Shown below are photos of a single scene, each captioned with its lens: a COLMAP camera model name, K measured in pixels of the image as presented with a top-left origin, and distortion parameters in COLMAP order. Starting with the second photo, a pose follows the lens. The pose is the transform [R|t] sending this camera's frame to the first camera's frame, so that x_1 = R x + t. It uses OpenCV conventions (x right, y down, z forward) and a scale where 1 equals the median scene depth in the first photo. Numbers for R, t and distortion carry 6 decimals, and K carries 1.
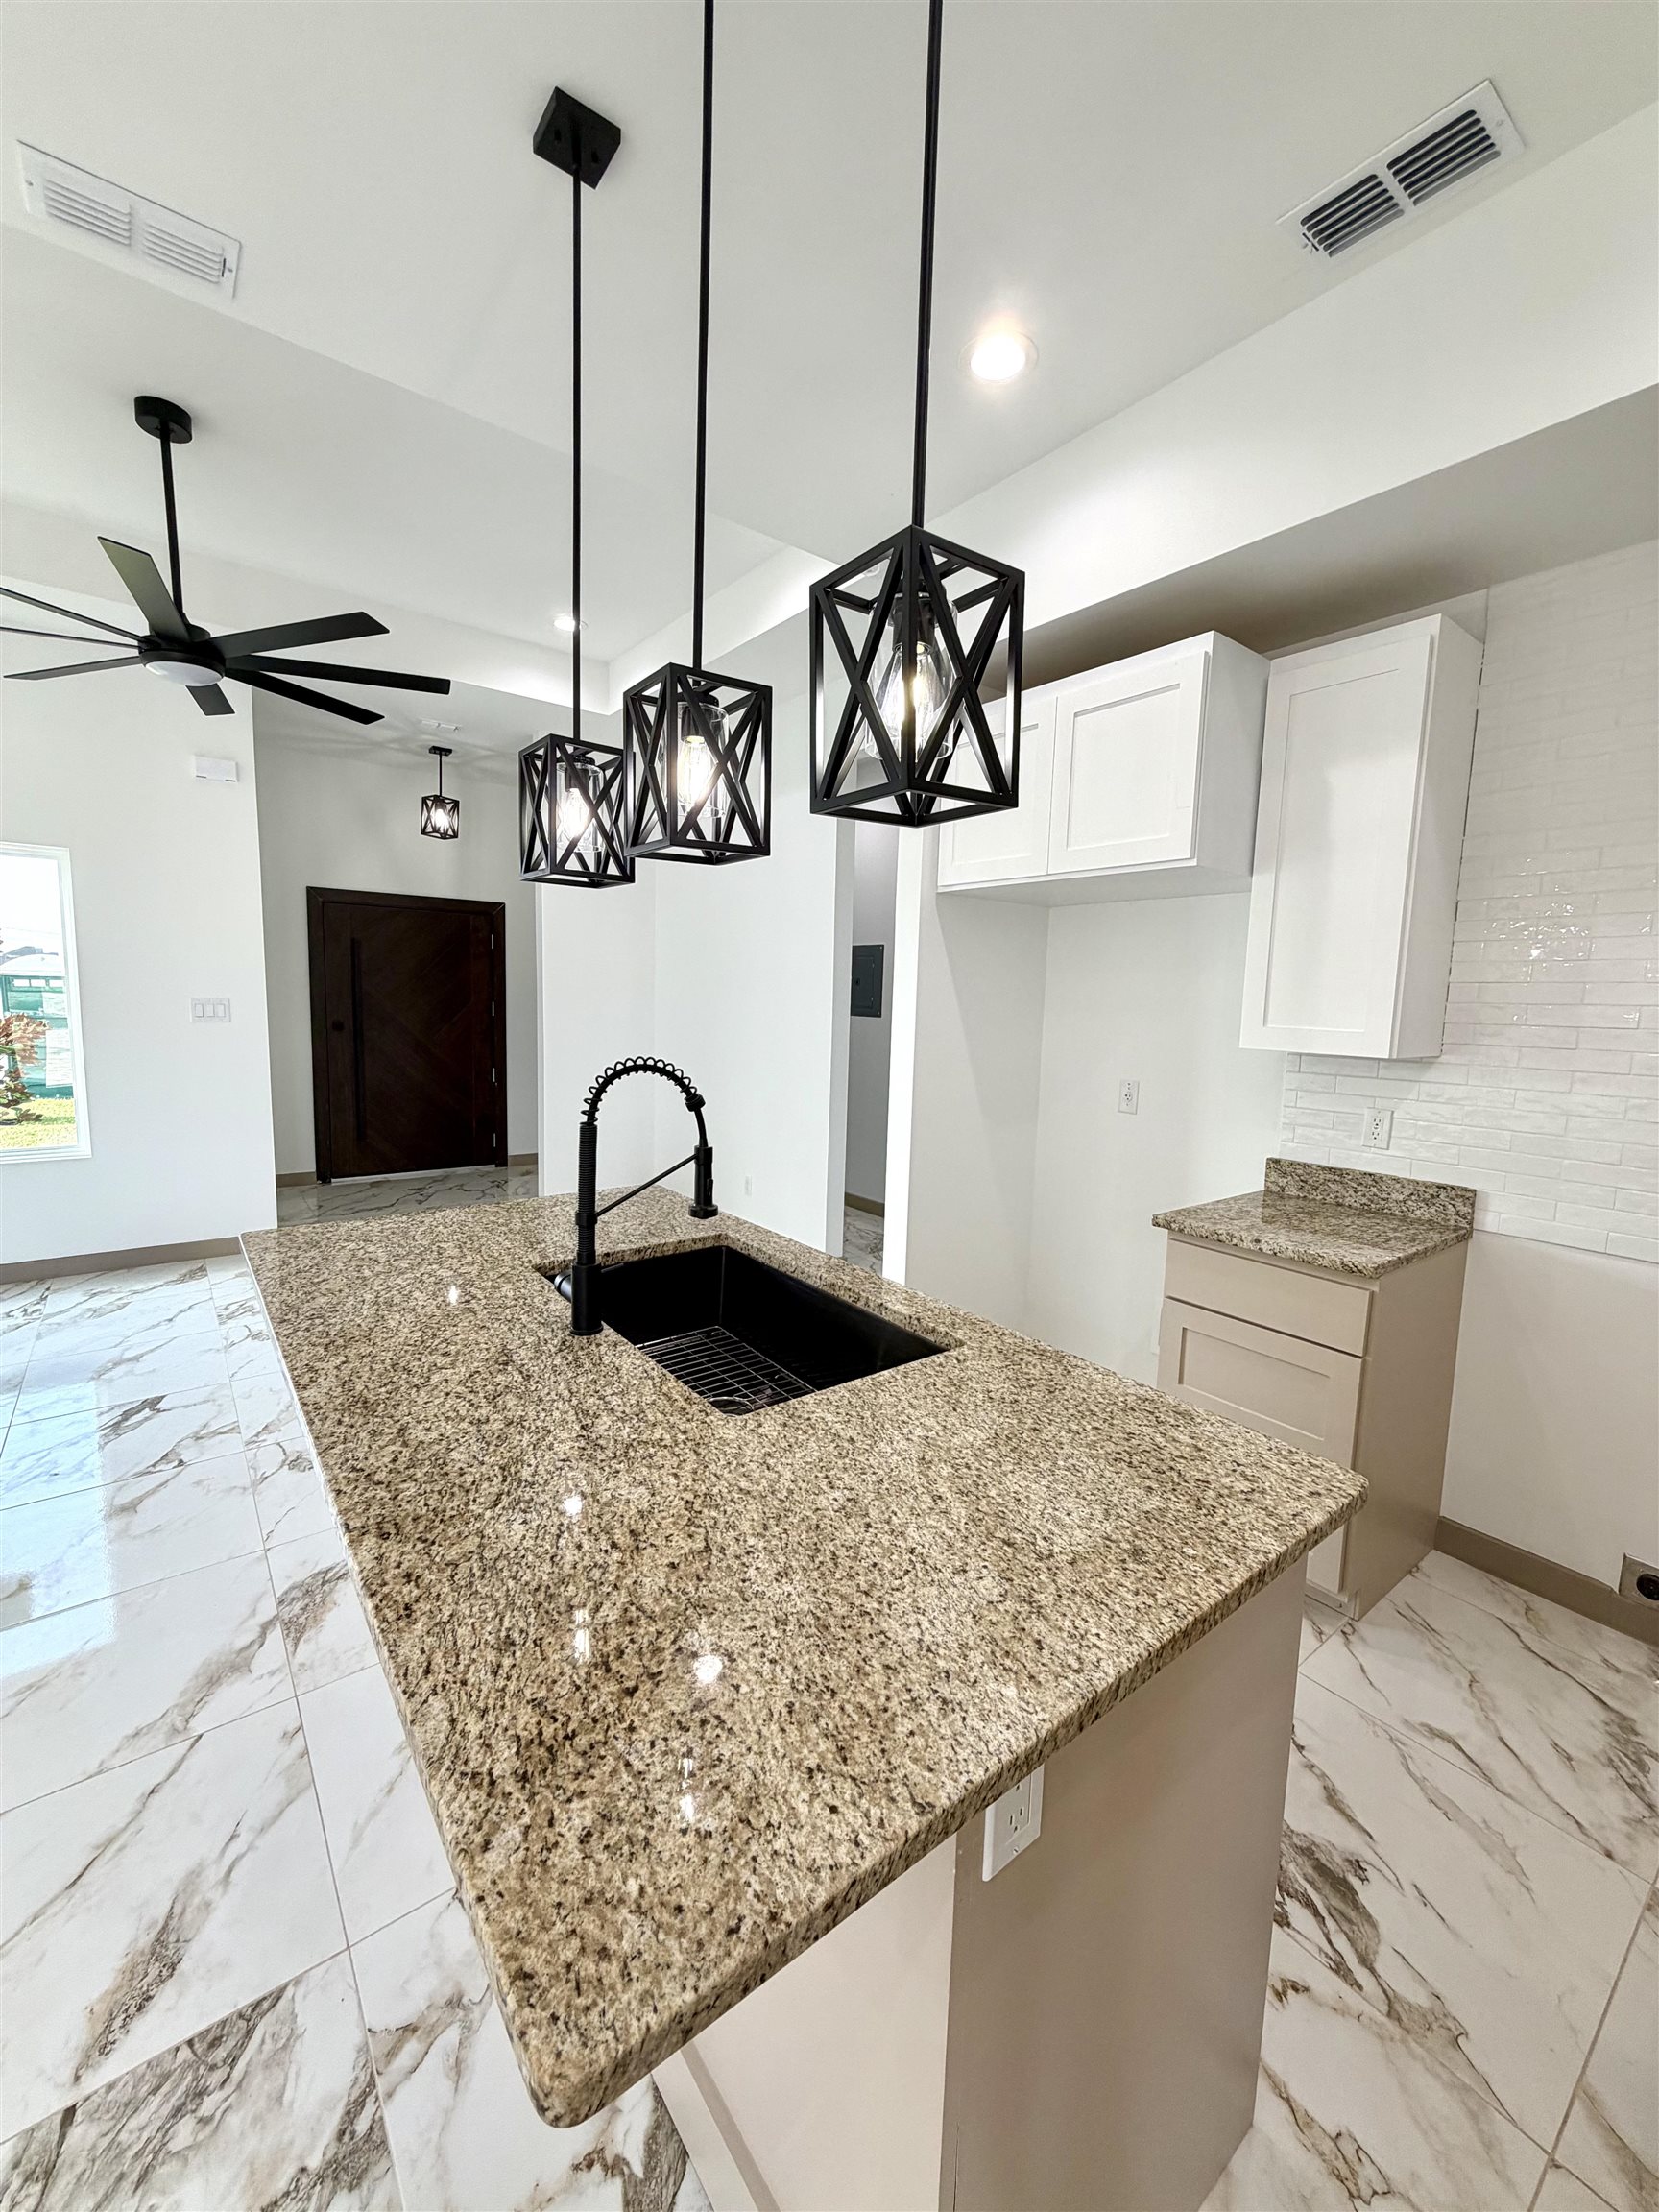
lens RADIAL K [[880.9, 0, 829.9], [0, 880.9, 1097.3], [0, 0, 1]] dist [-0.000257, 0.000167]
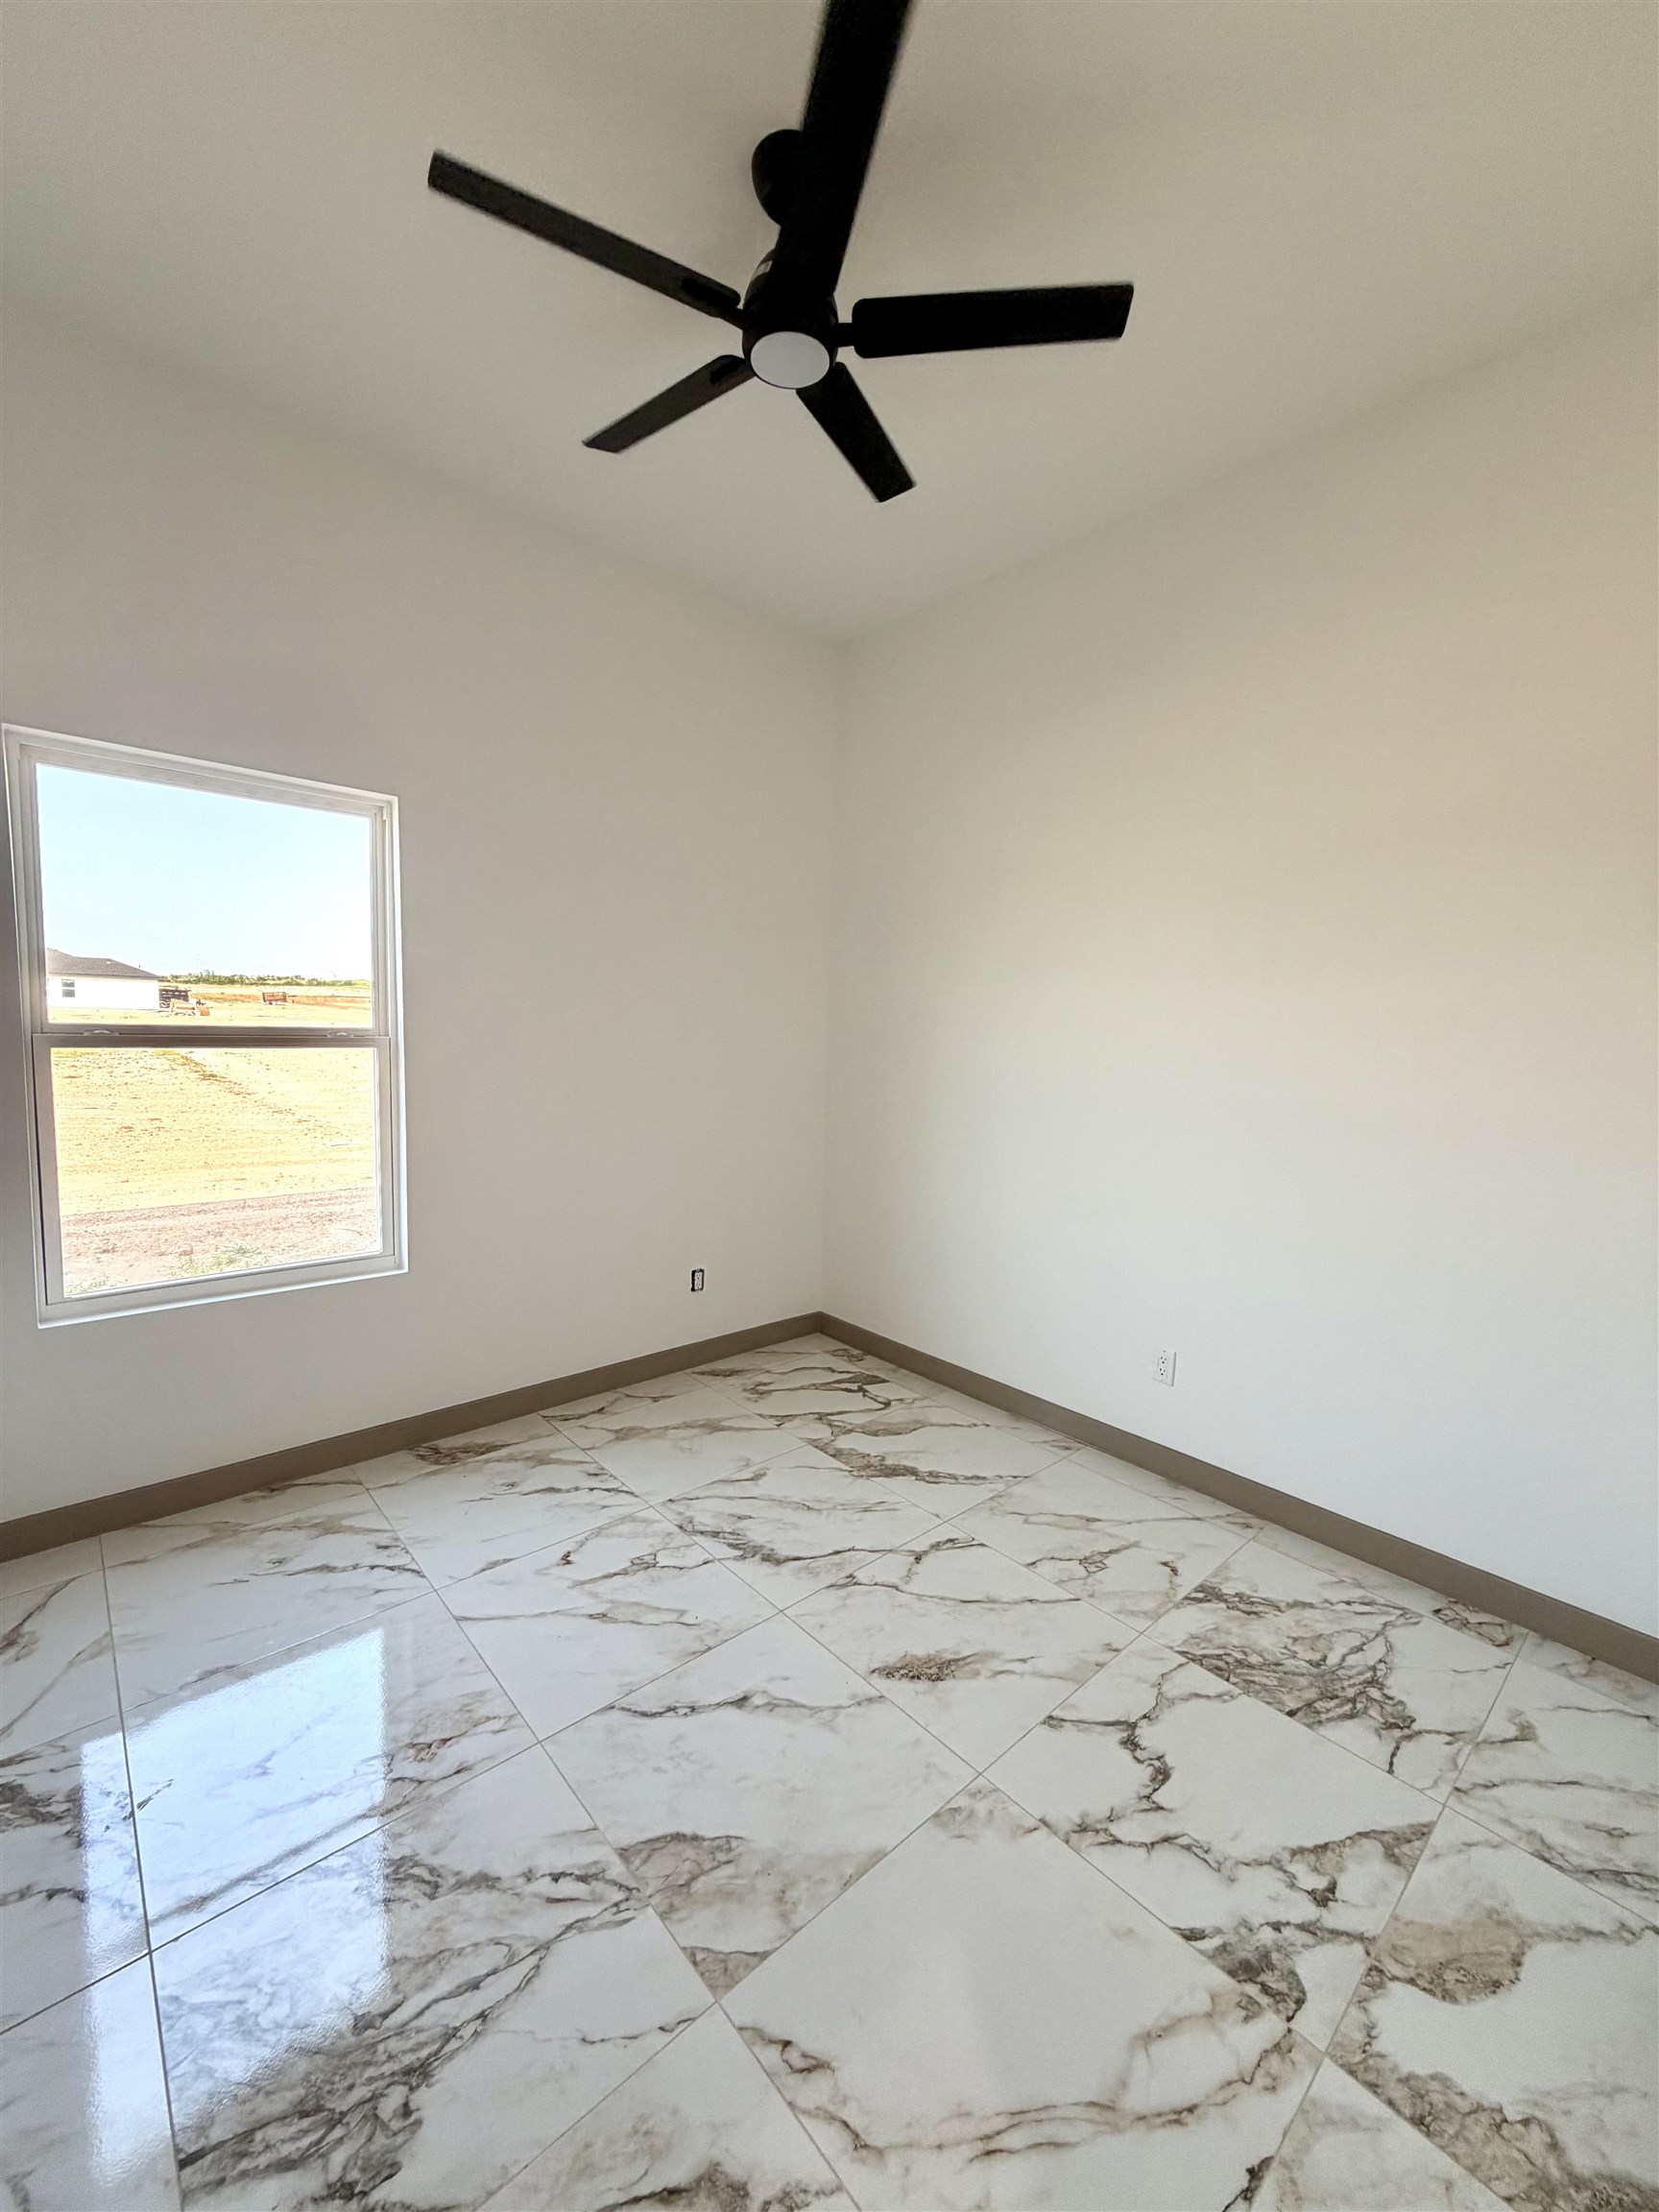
lens RADIAL K [[880.9, 0, 829.9], [0, 880.9, 1097.3], [0, 0, 1]] dist [-0.000257, 0.000167]
pose [[-0.073792, -0.111674, 0.991001, -1.998457], [0.087848, 0.989120, 0.118004, -0.185393], [-0.993397, 0.095766, -0.063179, 1.613070]]
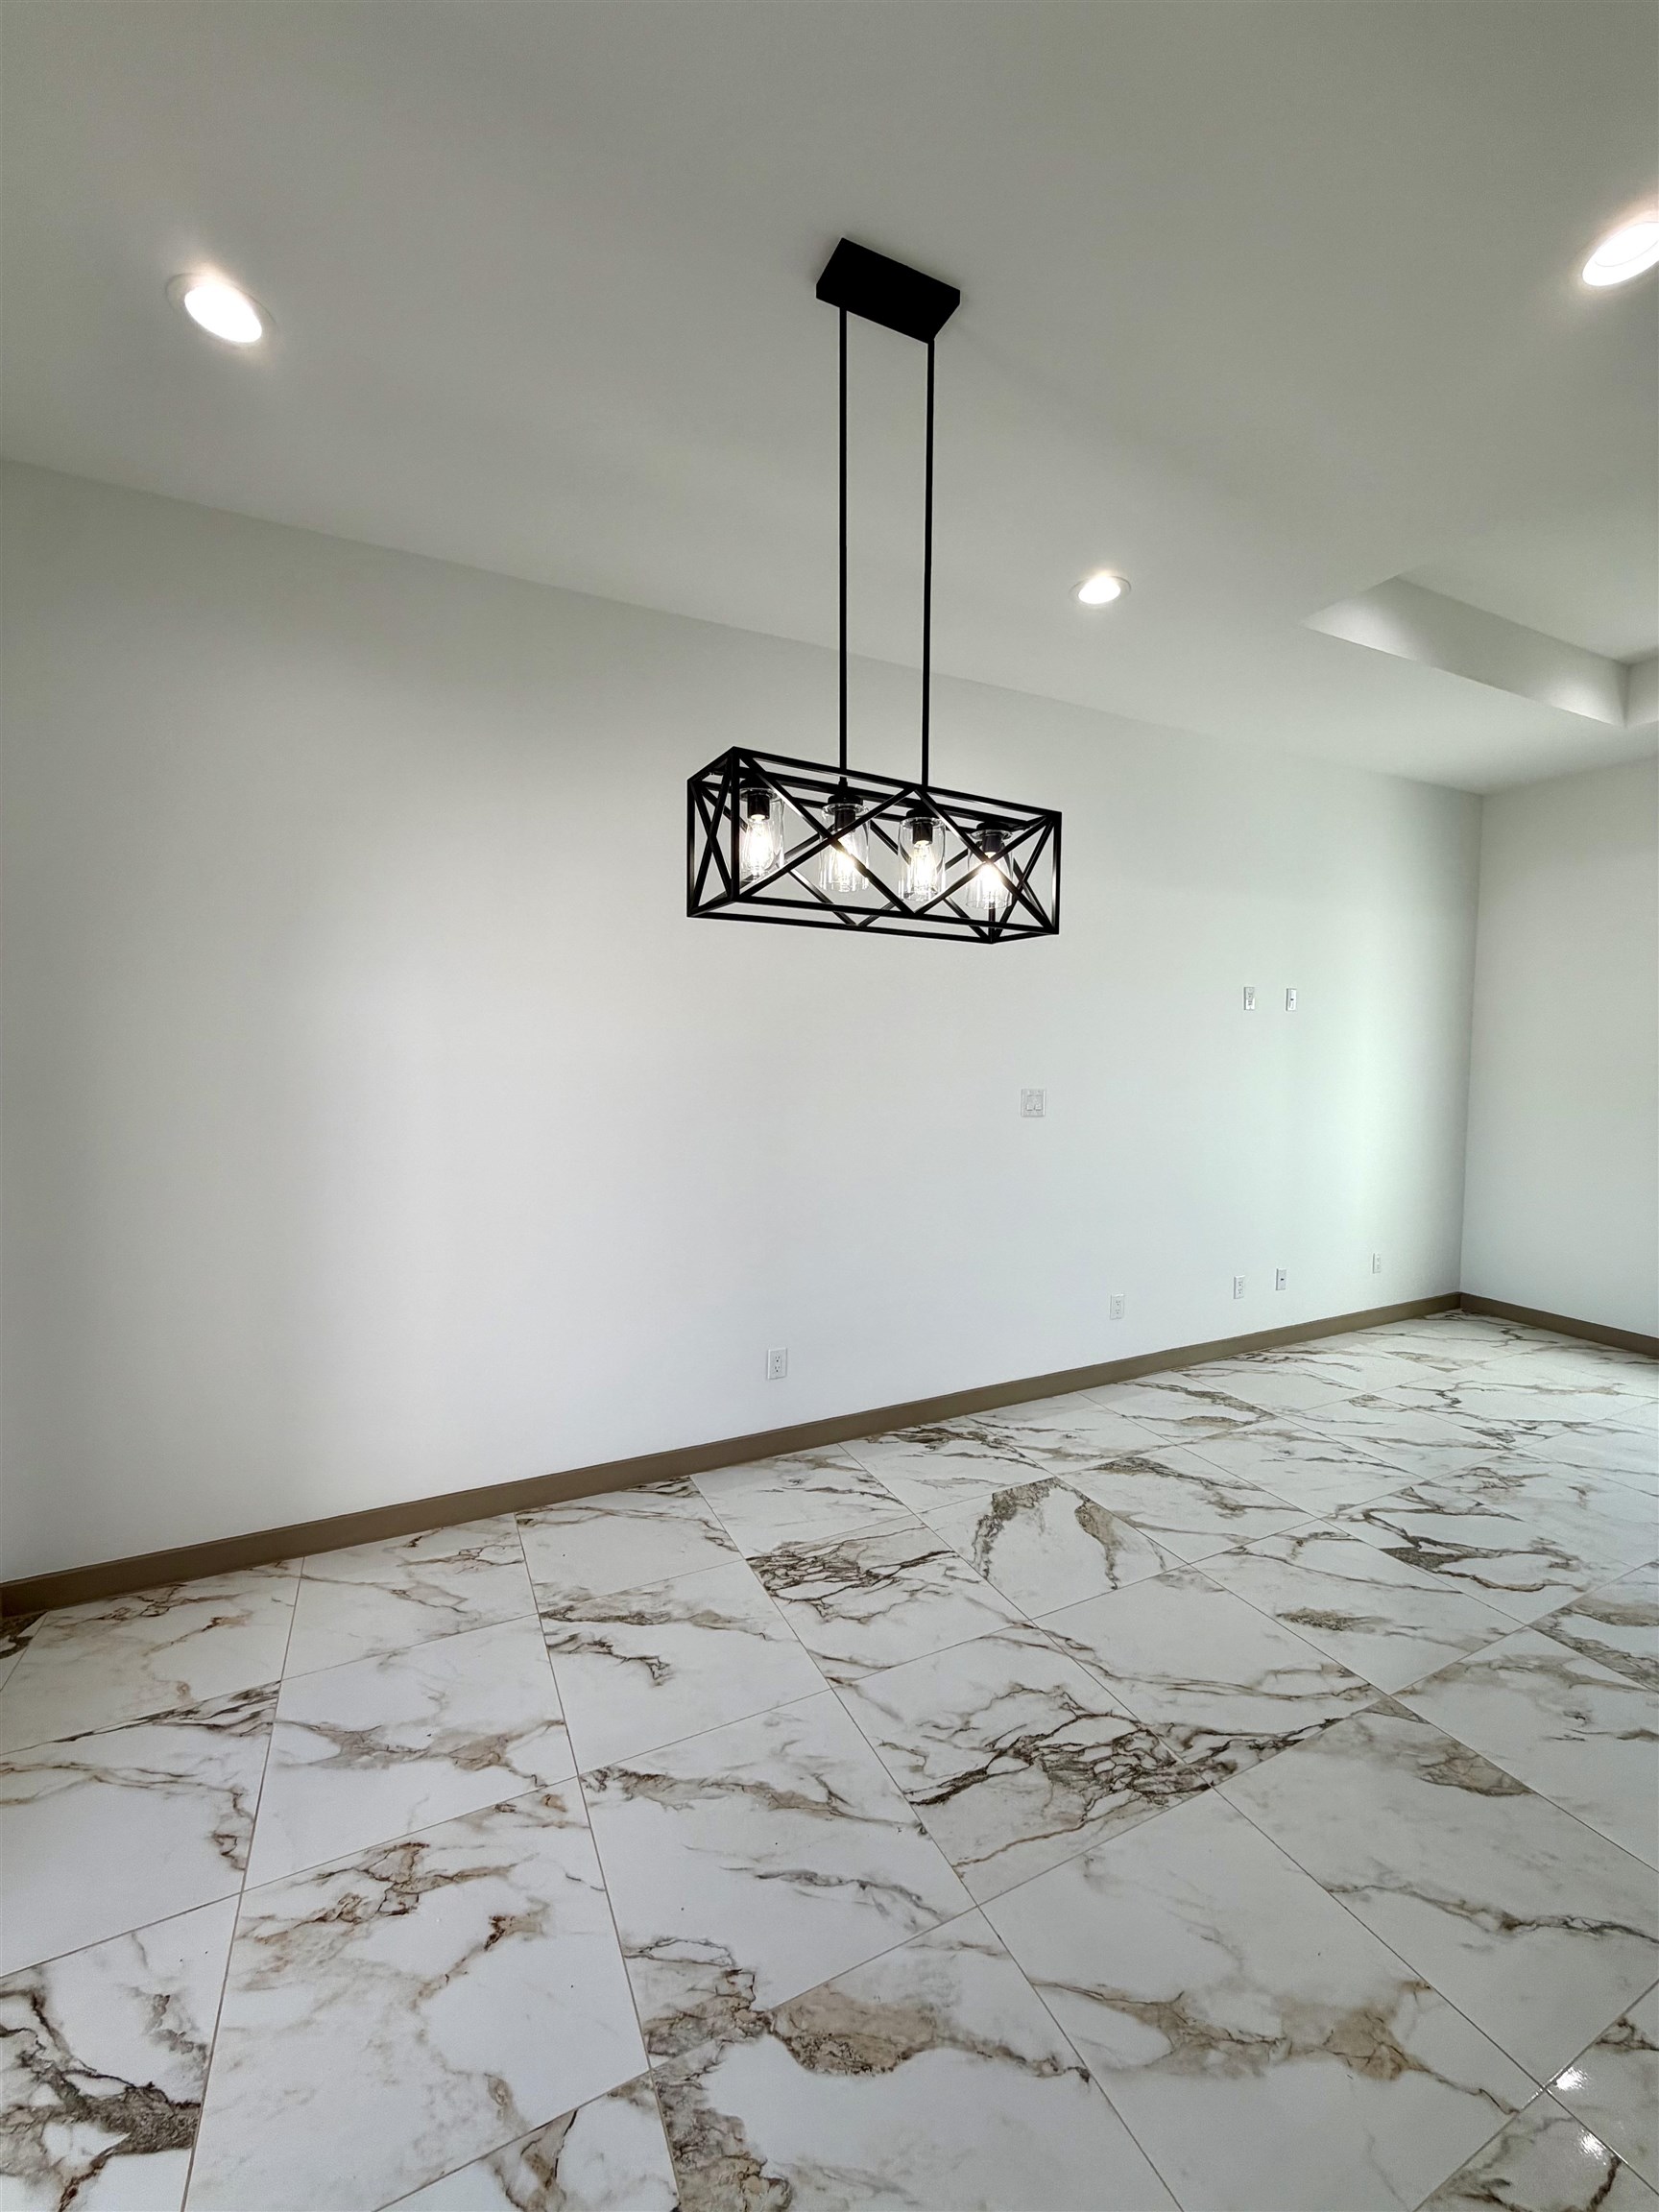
lens RADIAL K [[880.9, 0, 829.9], [0, 880.9, 1097.3], [0, 0, 1]] dist [-0.000257, 0.000167]
pose [[-0.200443, 0.024483, -0.979399, 0.196000], [-0.125007, 0.990877, 0.050354, -0.050106], [0.971697, 0.132525, -0.195554, 0.010698]]
